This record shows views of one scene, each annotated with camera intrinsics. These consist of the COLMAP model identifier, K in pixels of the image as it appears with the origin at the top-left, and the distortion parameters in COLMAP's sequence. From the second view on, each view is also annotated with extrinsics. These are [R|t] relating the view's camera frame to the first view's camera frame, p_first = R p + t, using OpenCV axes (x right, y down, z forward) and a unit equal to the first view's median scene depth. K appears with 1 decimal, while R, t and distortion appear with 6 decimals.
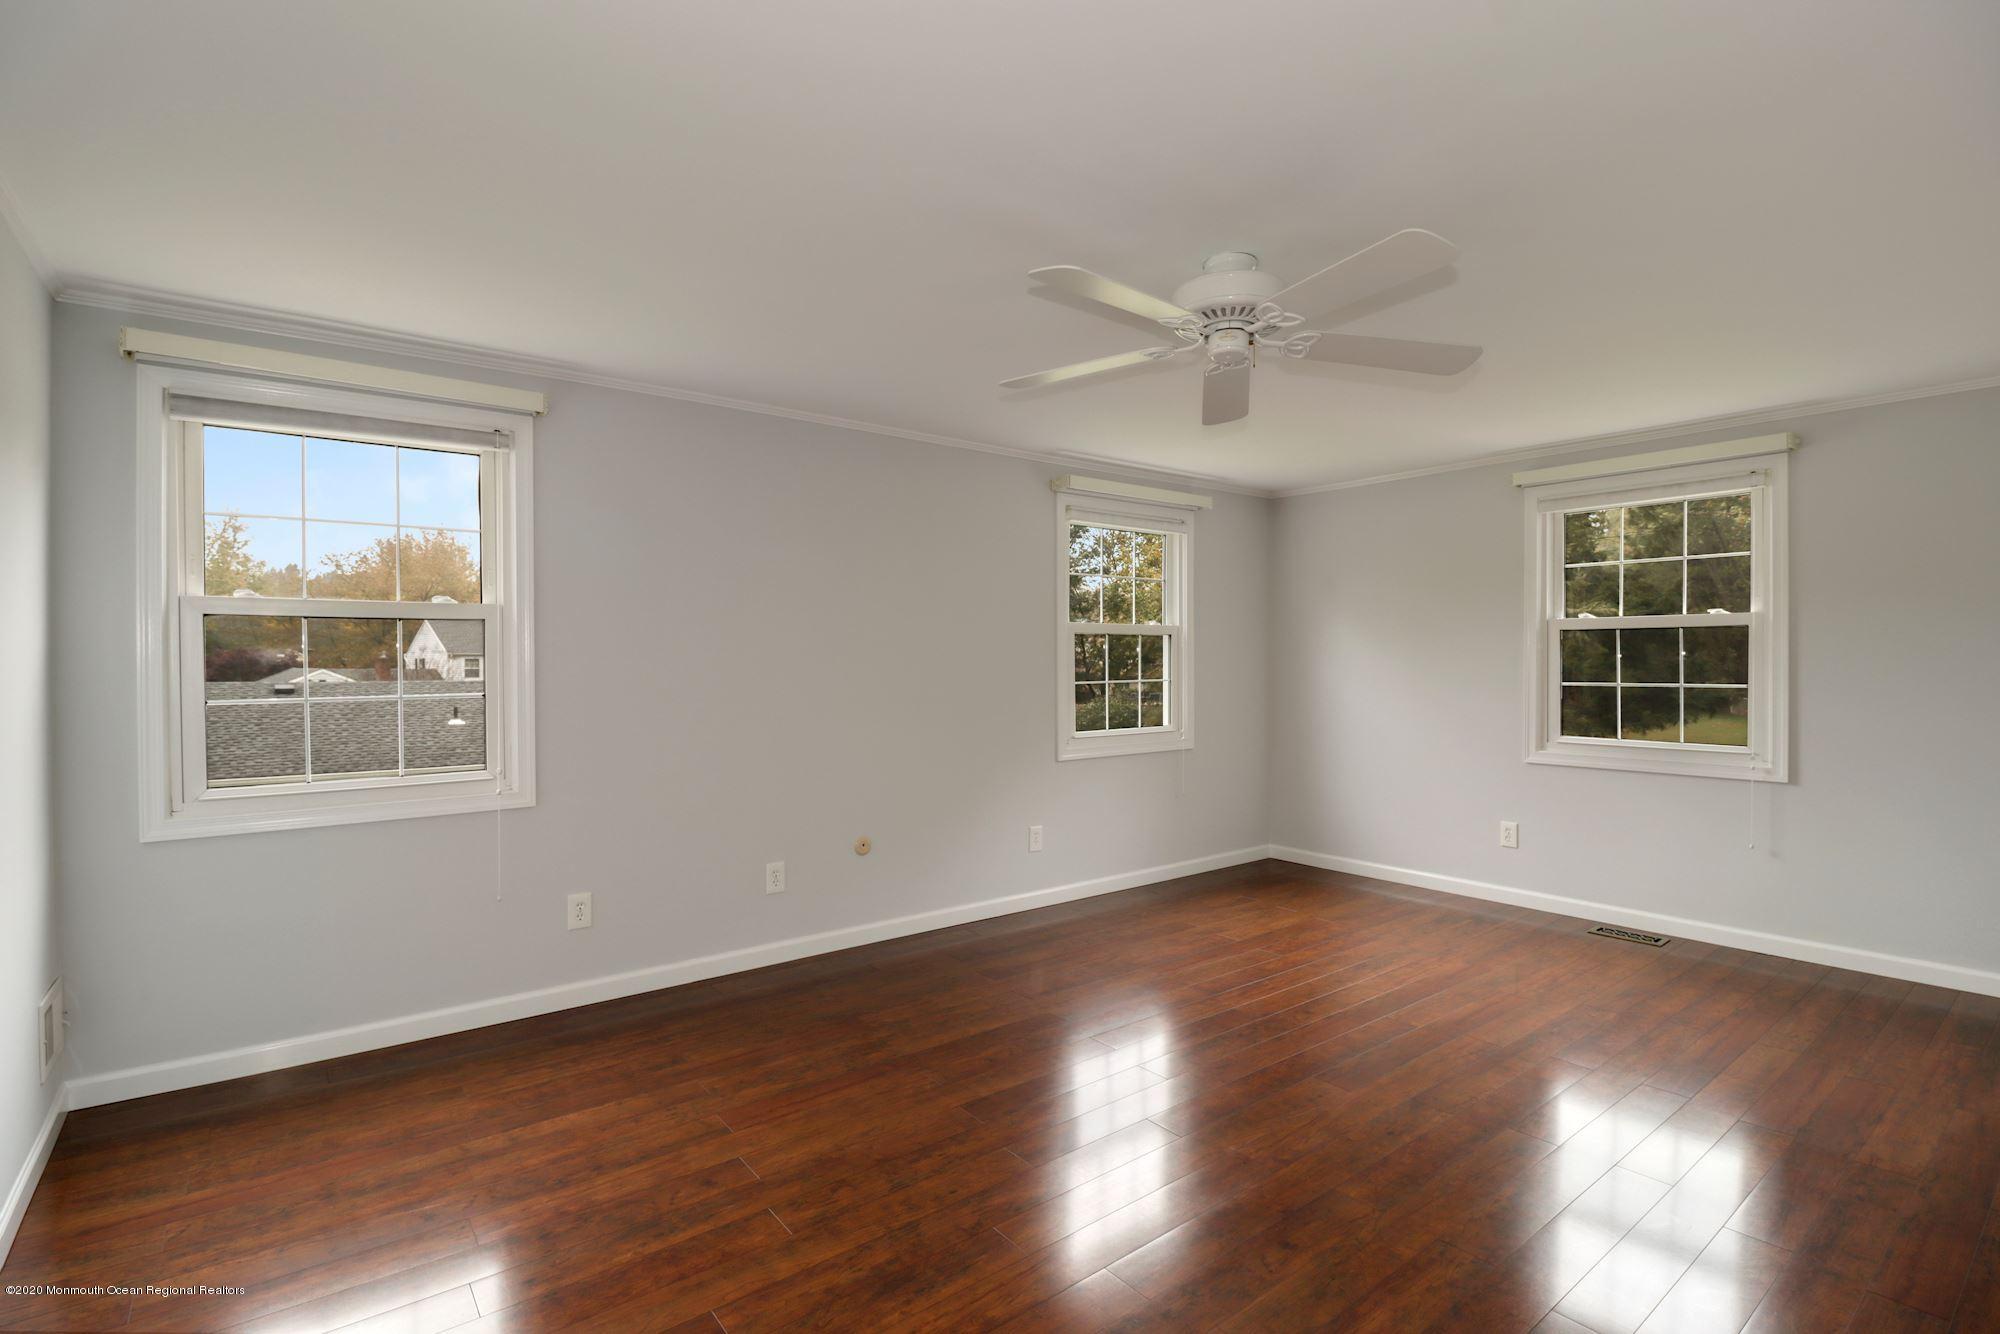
lens RADIAL K [[927.5, 0, 992.6], [0, 927.5, 663.9], [0, 0, 1]] dist [-0.010189, -0.000421]
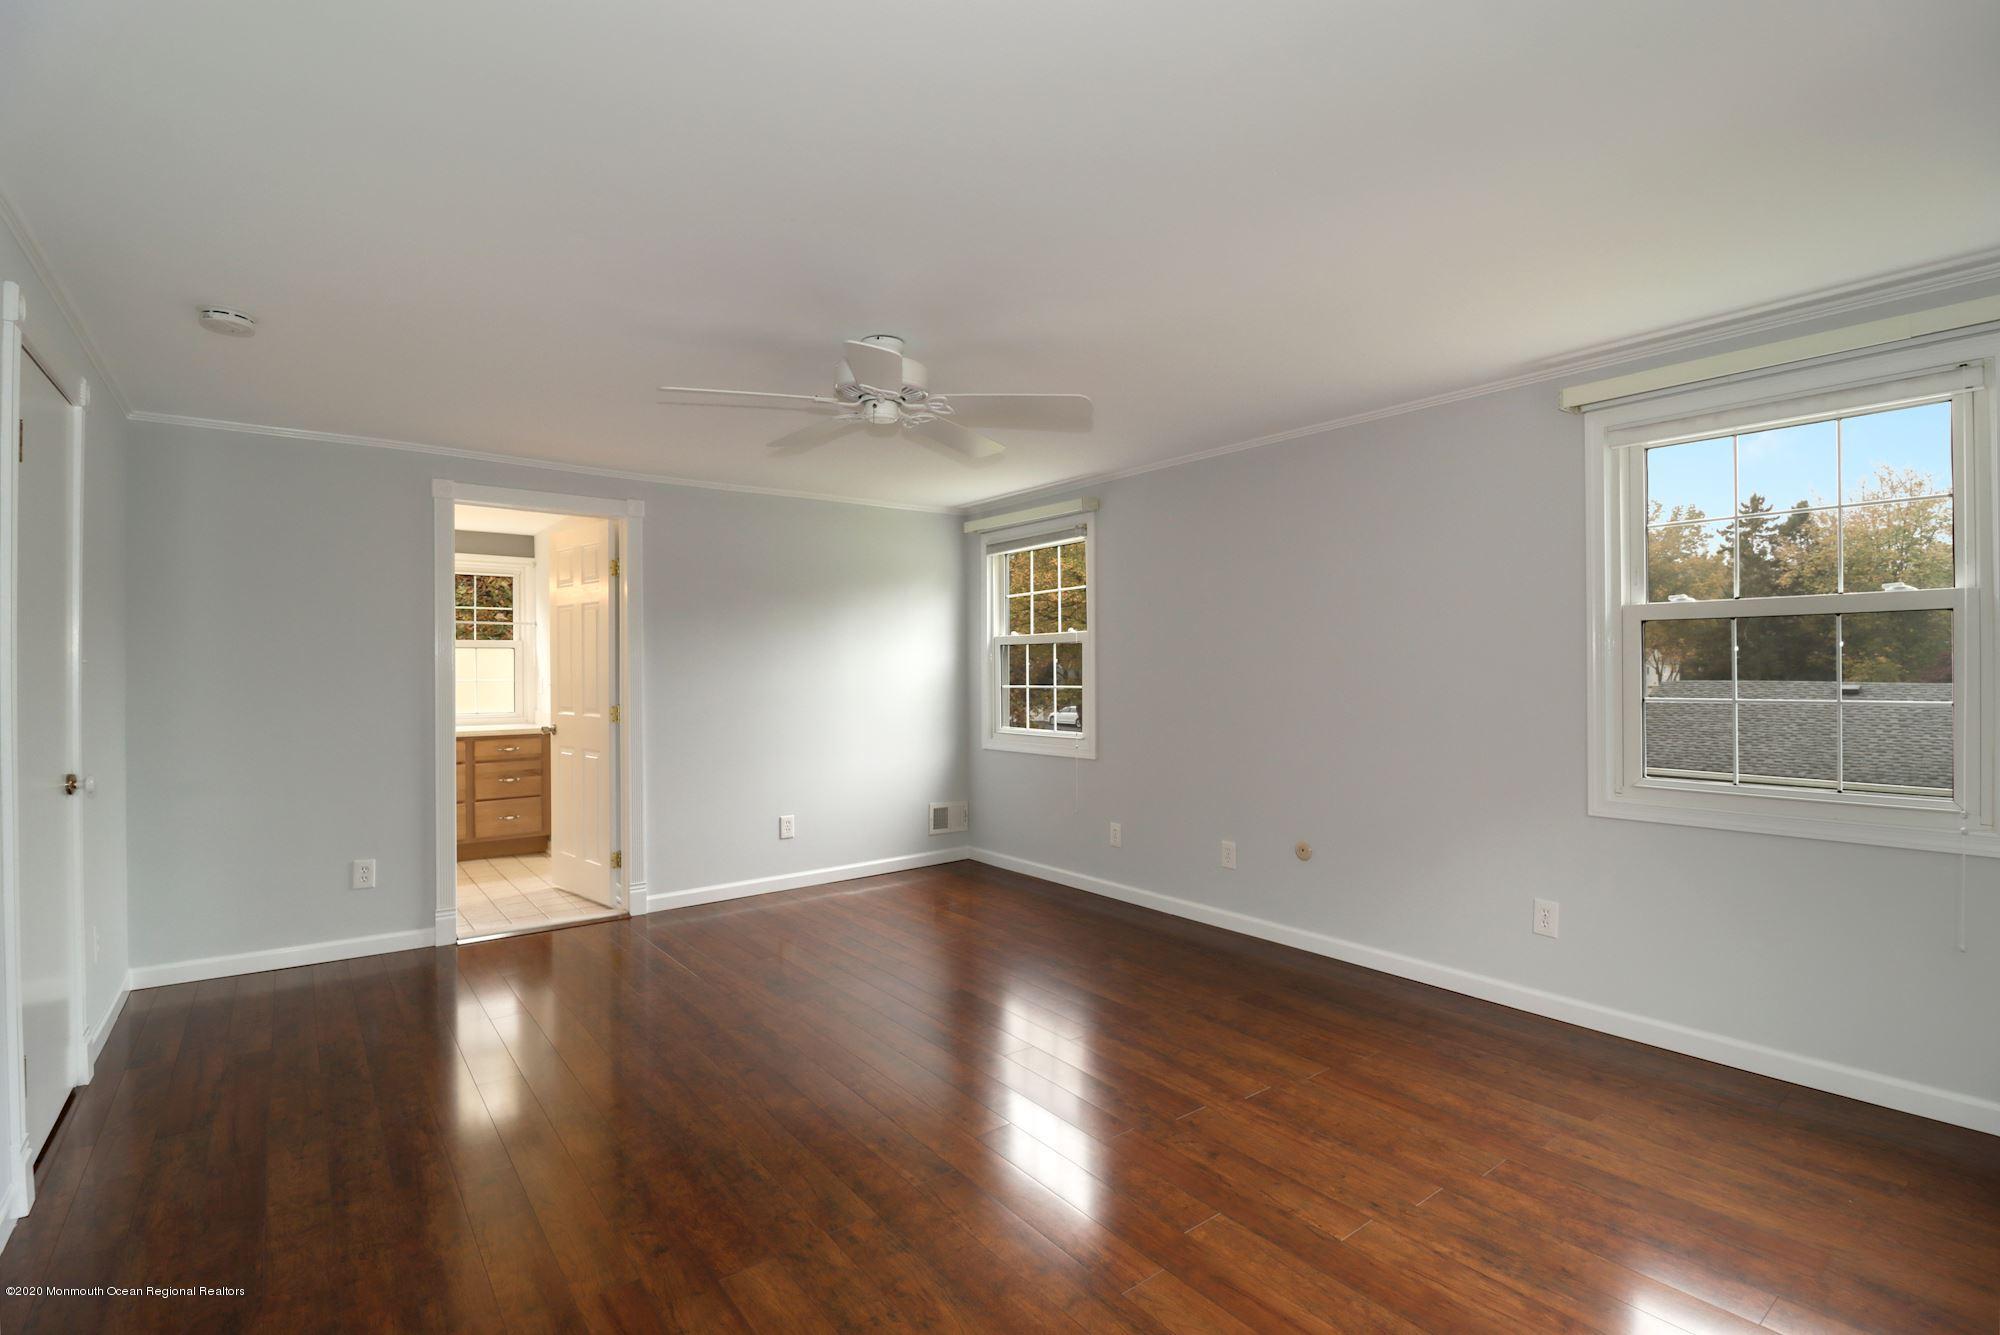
lens RADIAL K [[927.5, 0, 992.6], [0, 927.5, 664.4], [0, 0, 1]] dist [-0.010189, -0.000421]
pose [[-0.011485, -0.001321, -0.999933, 0.843327], [0.005616, 0.999983, -0.001385, -0.005052], [0.999918, -0.005632, -0.011477, 0.662227]]
